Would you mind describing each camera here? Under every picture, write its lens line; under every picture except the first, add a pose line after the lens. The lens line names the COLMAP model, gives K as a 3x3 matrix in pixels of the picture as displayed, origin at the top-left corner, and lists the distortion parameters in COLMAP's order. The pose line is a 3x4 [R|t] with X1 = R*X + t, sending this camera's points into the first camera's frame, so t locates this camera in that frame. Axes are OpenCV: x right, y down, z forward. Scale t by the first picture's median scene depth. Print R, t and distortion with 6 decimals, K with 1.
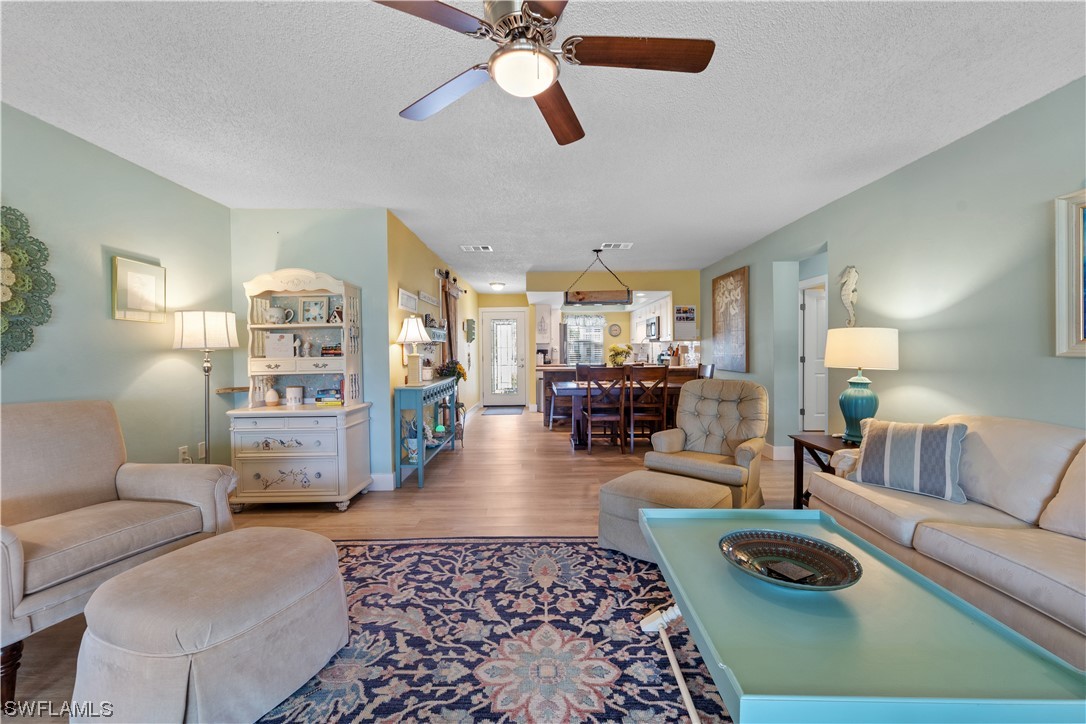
lens RADIAL K [[440.0, 0, 545.4], [0, 440.0, 358.0], [0, 0, 1]] dist [-0.001499, -0.000368]
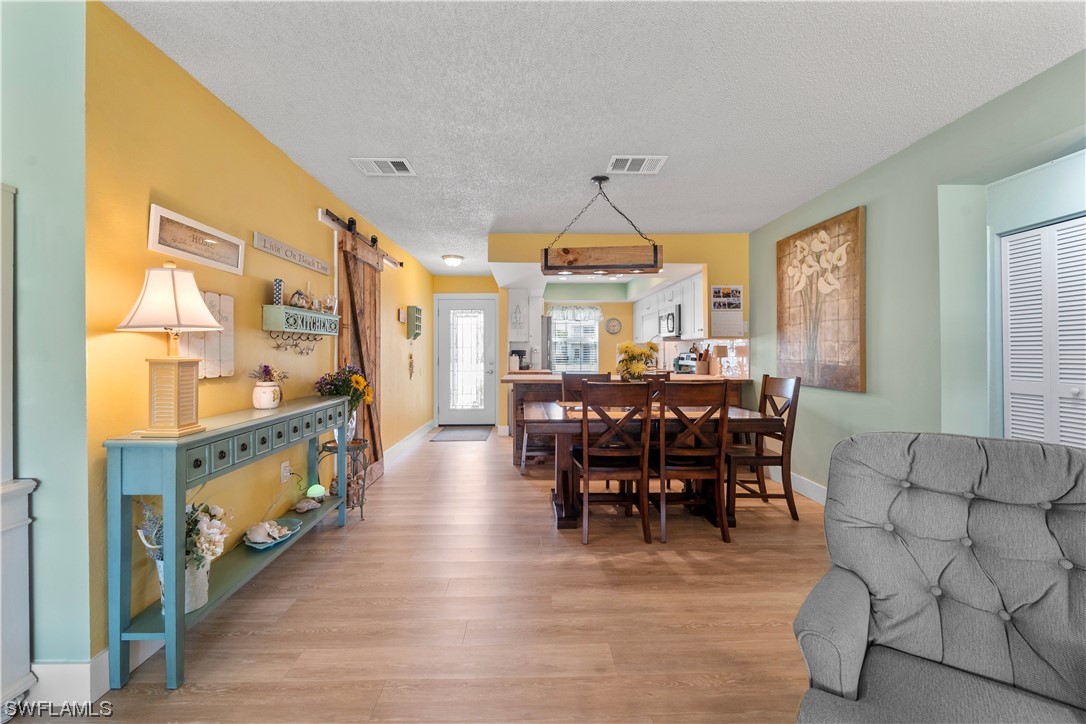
lens RADIAL K [[444.3, 0, 541.5], [0, 444.3, 354.8], [0, 0, 1]] dist [0.000358, 0.000049]
pose [[0.999773, 0.007863, 0.019778, 0.033529], [-0.007653, 0.999914, -0.010648, -0.007032], [-0.019860, 0.010494, 0.999748, 0.449862]]
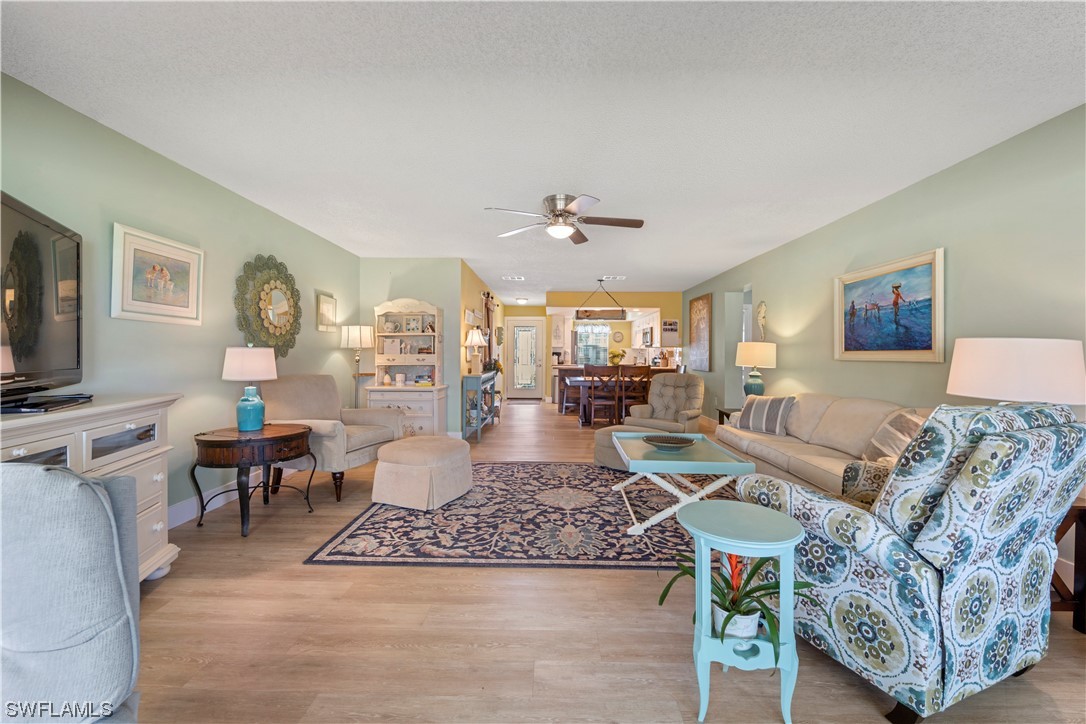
lens RADIAL K [[444.3, 0, 541.5], [0, 444.3, 354.8], [0, 0, 1]] dist [0.000358, 0.000049]
pose [[0.999401, 0.016701, -0.030313, -0.021182], [-0.017117, 0.999762, -0.013517, 0.009099], [0.030080, 0.014028, 0.999449, -0.402840]]
